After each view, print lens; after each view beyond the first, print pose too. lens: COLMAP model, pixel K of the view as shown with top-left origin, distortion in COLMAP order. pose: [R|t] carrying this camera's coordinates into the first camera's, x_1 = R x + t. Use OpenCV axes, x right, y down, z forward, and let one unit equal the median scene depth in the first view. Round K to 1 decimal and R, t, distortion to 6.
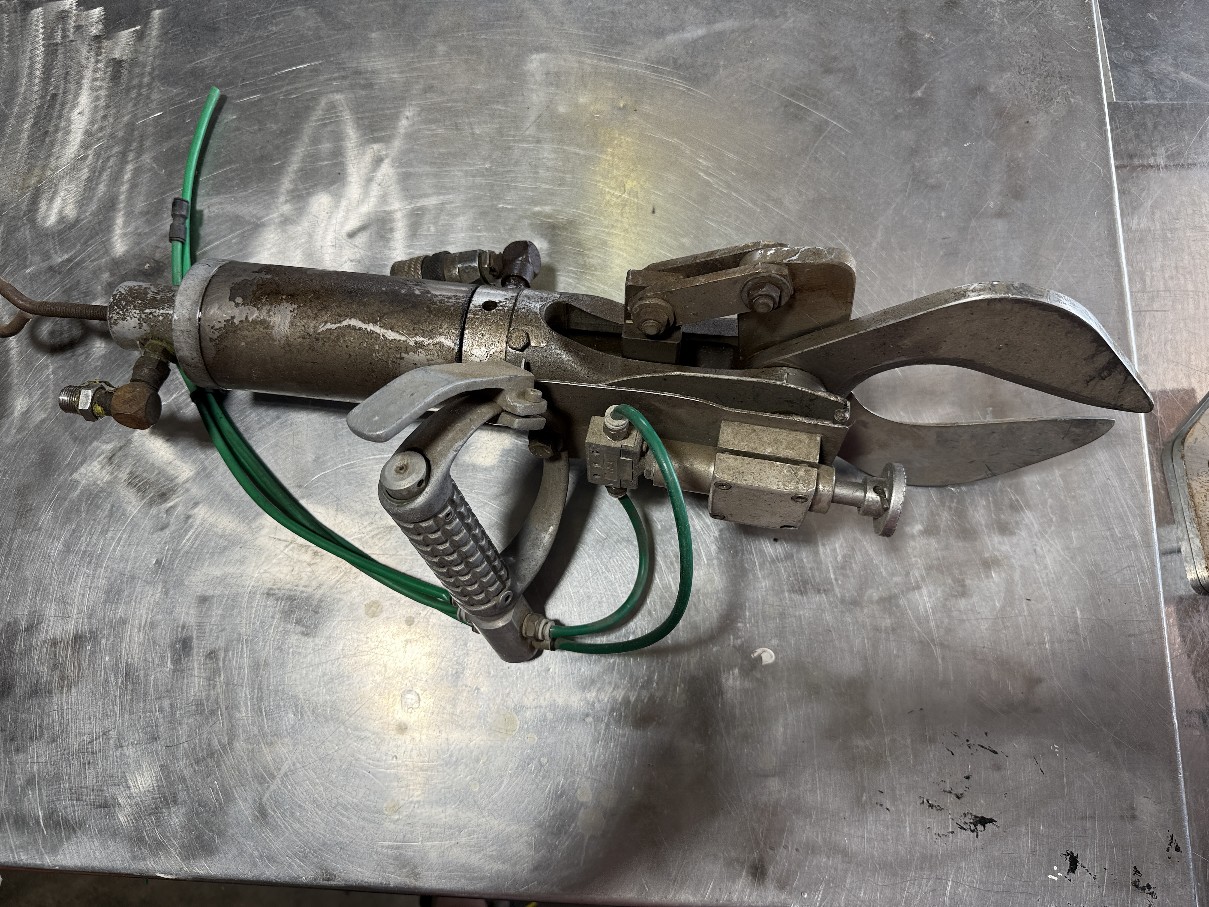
lens RADIAL K [[850.8, 0, 600.5], [0, 850.8, 451.1], [0, 0, 1]] dist [0.001566, -0.016086]
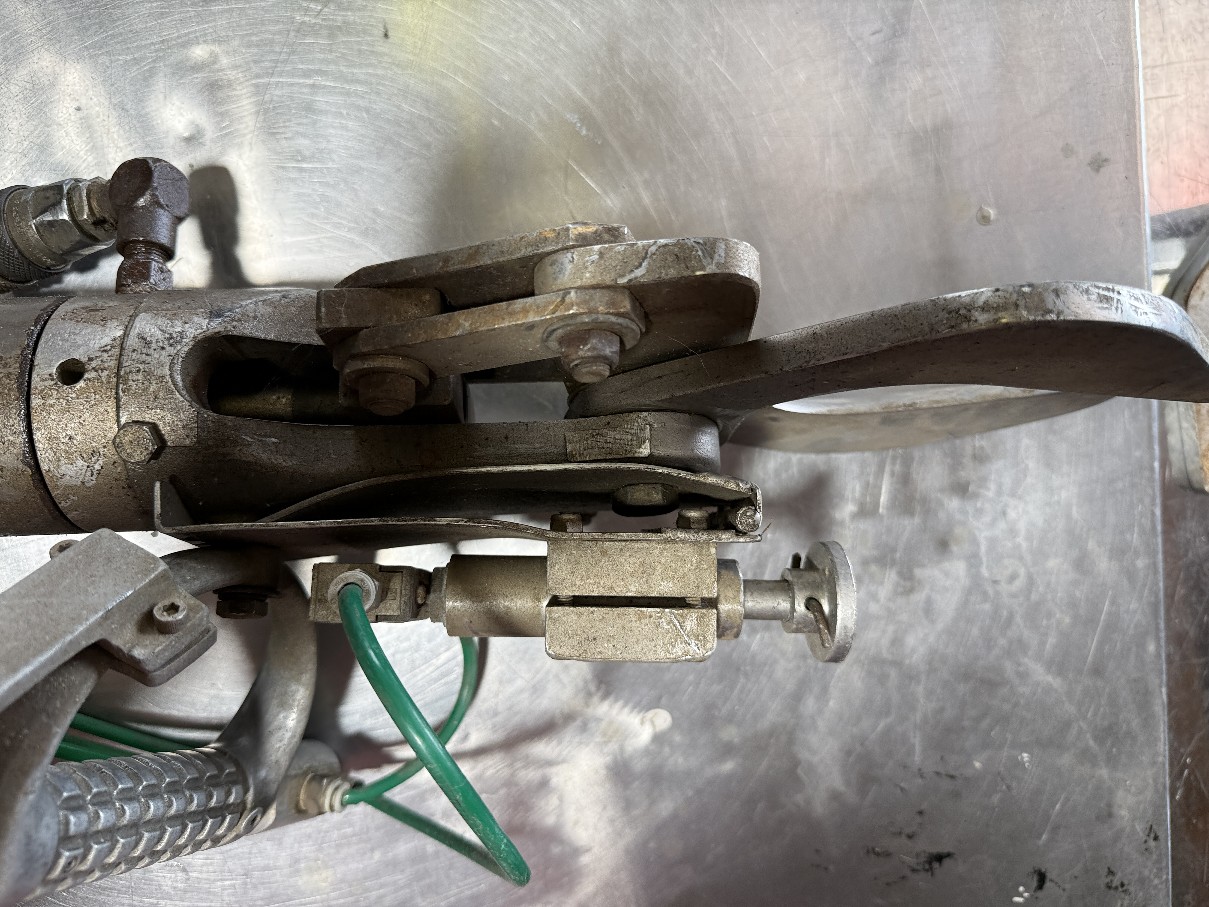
lens RADIAL K [[886.2, 0, 603.2], [0, 886.2, 462.3], [0, 0, 1]] dist [-0.017082, -0.004935]
pose [[0.979023, -0.168656, 0.114320, 0.106574], [0.118194, 0.927134, 0.355601, -0.252829], [-0.165965, -0.334630, 0.927620, 0.407230]]
